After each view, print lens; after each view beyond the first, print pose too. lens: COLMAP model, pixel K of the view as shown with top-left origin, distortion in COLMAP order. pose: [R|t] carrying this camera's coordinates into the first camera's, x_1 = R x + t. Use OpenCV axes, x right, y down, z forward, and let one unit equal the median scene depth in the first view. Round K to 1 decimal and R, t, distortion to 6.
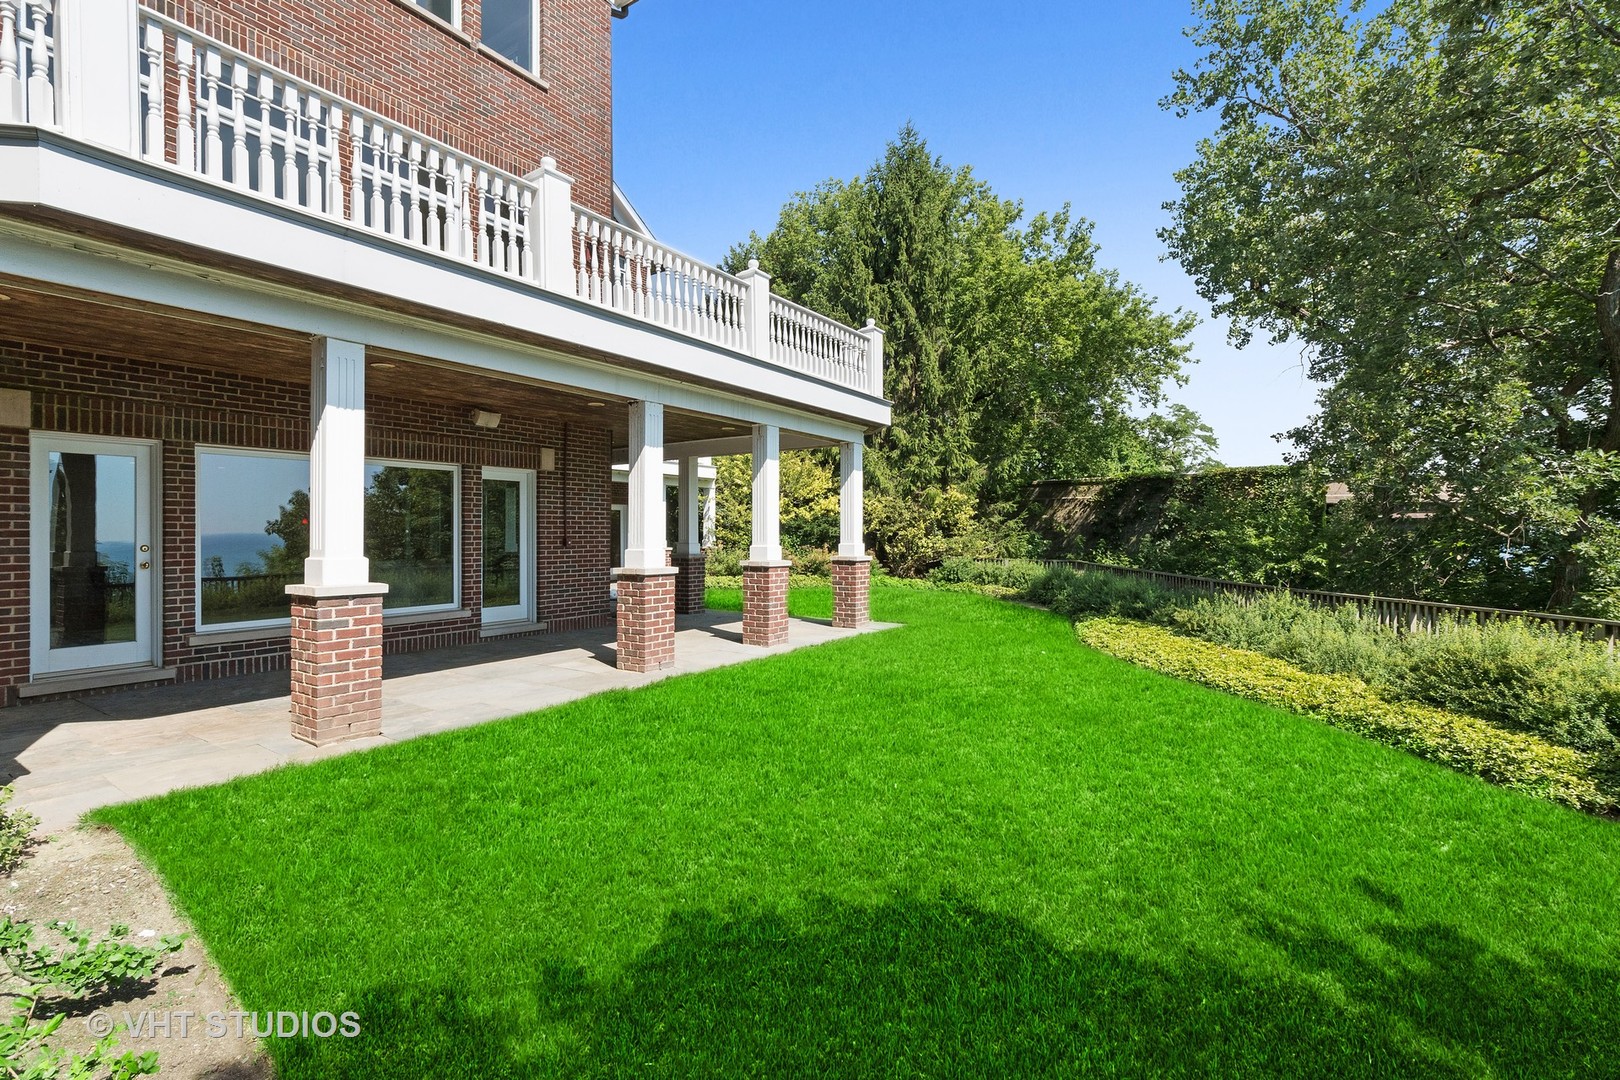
lens RADIAL K [[721.5, 0, 806.8], [0, 721.5, 535.7], [0, 0, 1]] dist [0.004043, -0.000828]
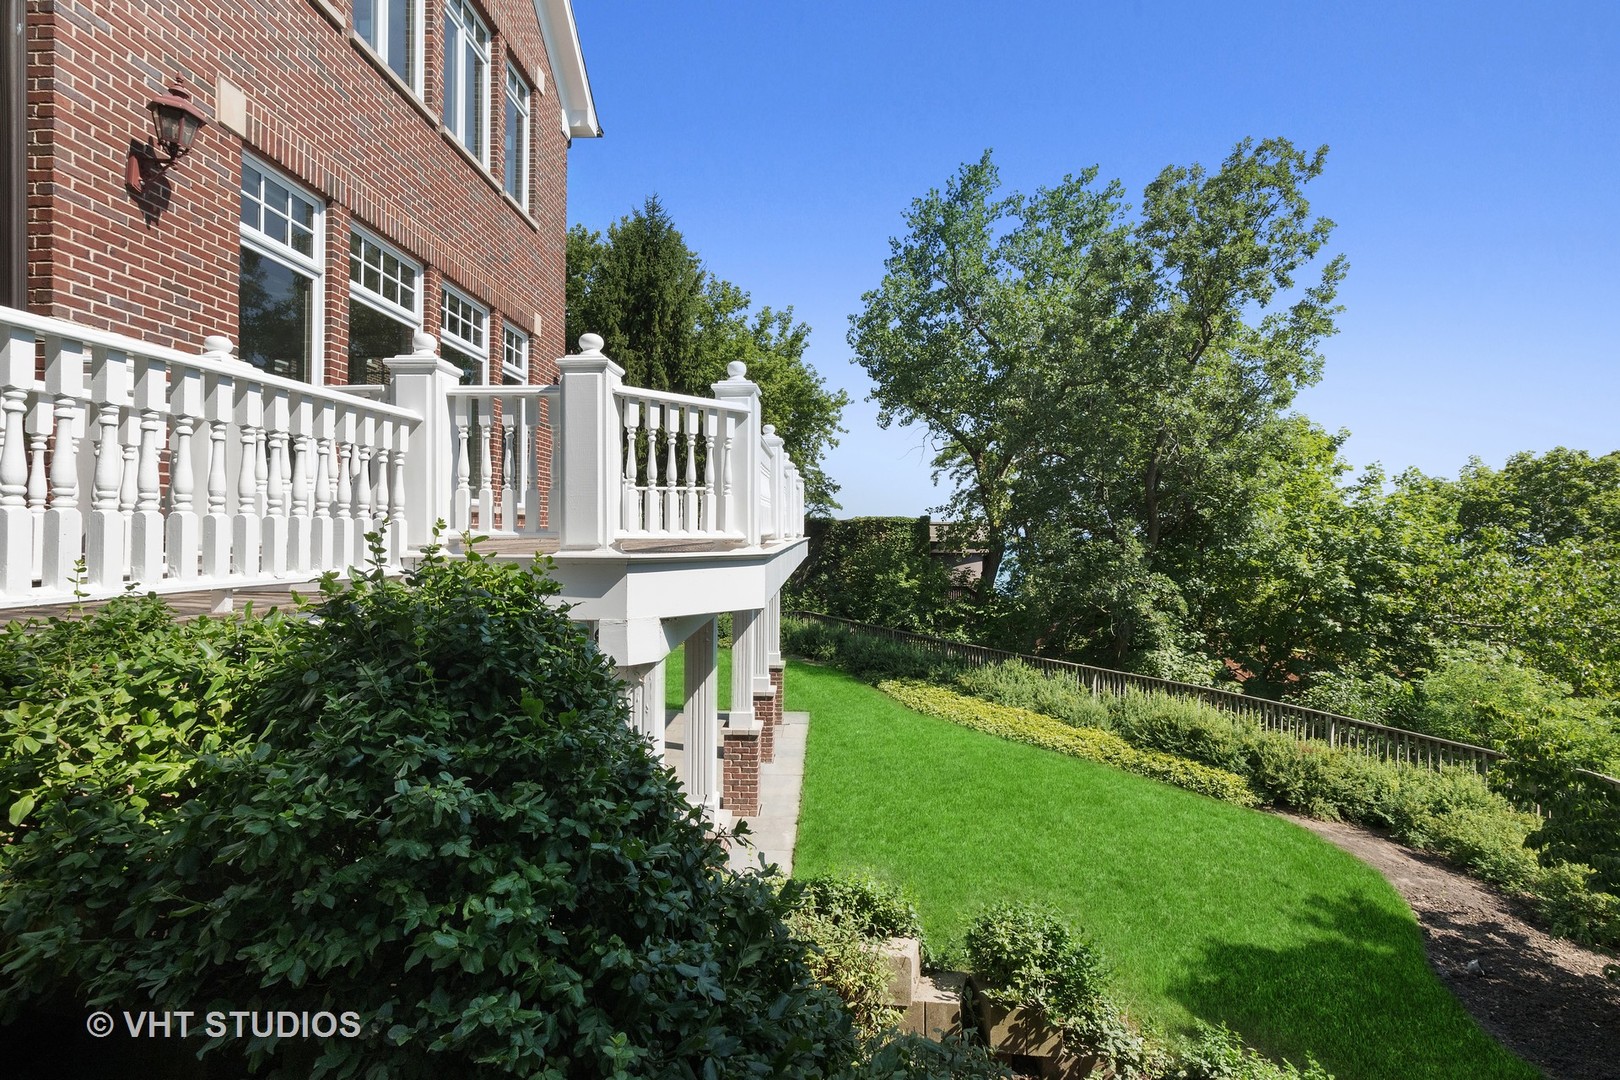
lens RADIAL K [[721.5, 0, 801.3], [0, 721.5, 536.1], [0, 0, 1]] dist [0.004043, -0.000828]
pose [[0.848672, 0.003892, 0.528905, -0.311877], [-0.007255, 0.999965, 0.004284, -0.110262], [-0.528870, -0.007473, 0.848670, -0.021504]]
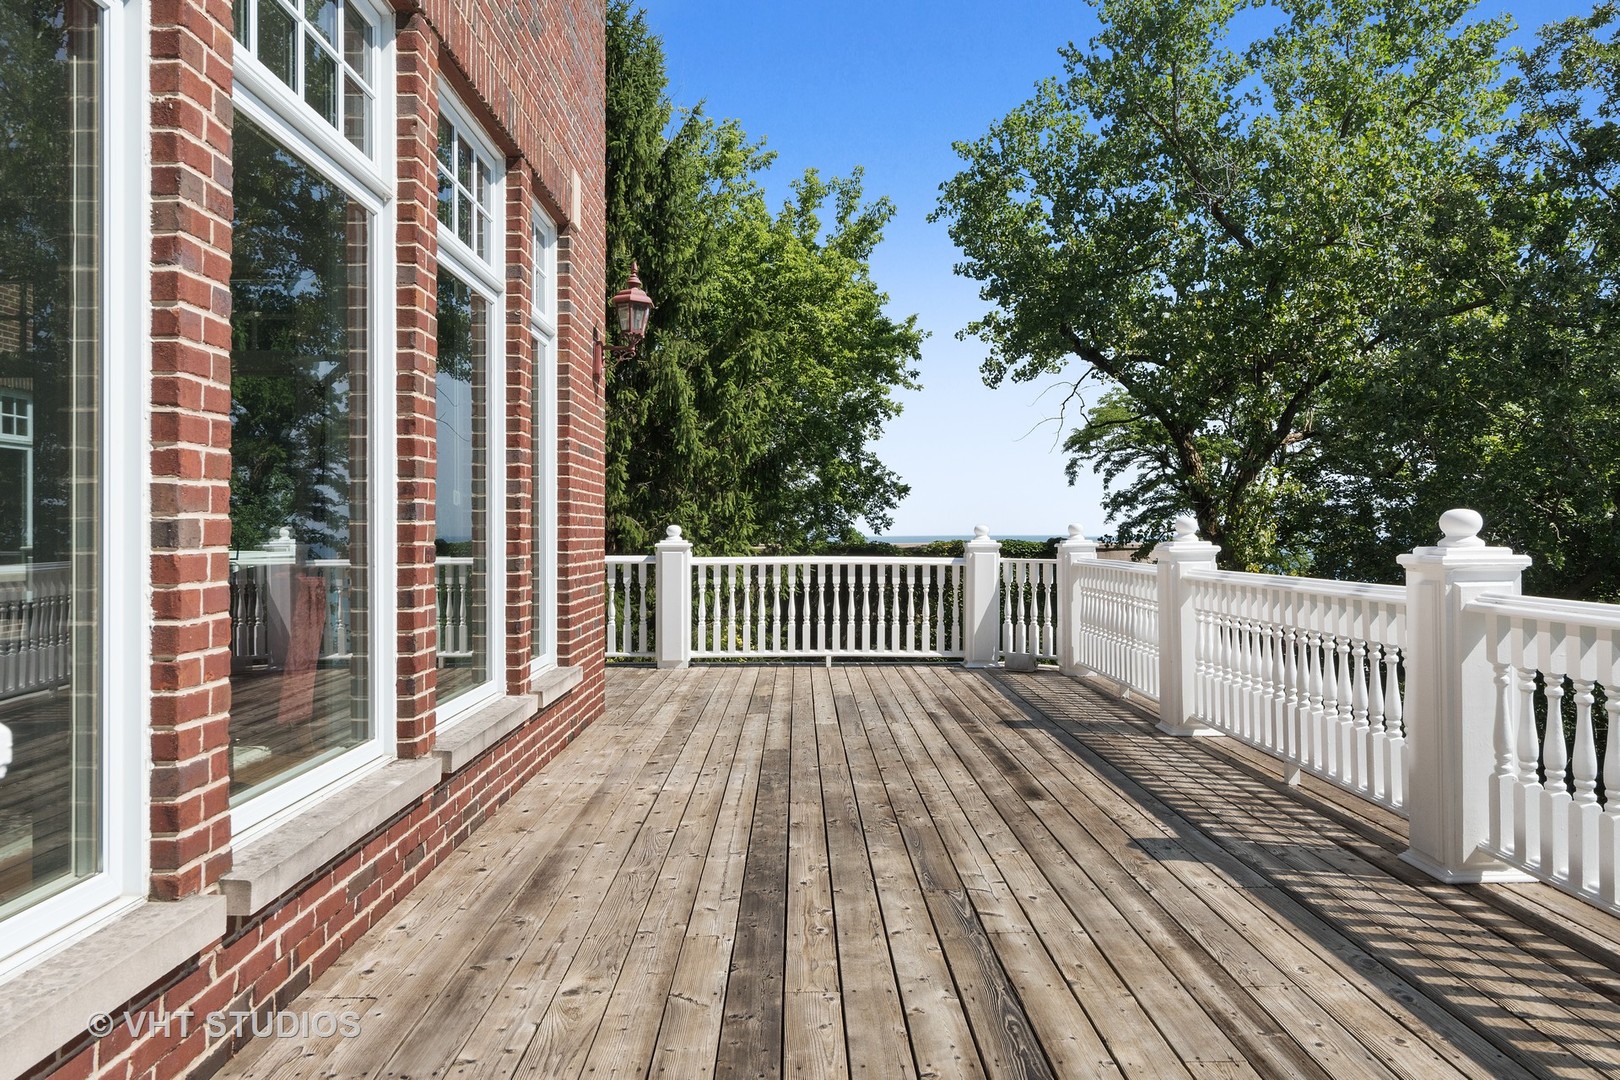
lens RADIAL K [[1161.9, 0, 809.7], [0, 1161.9, 537.0], [0, 0, 1]] dist [-0.015455, -0.003708]
pose [[0.818129, -0.002350, 0.575030, -0.335703], [0.002496, 0.999997, 0.000534, -0.165563], [-0.575030, 0.000998, 0.818132, 0.225374]]
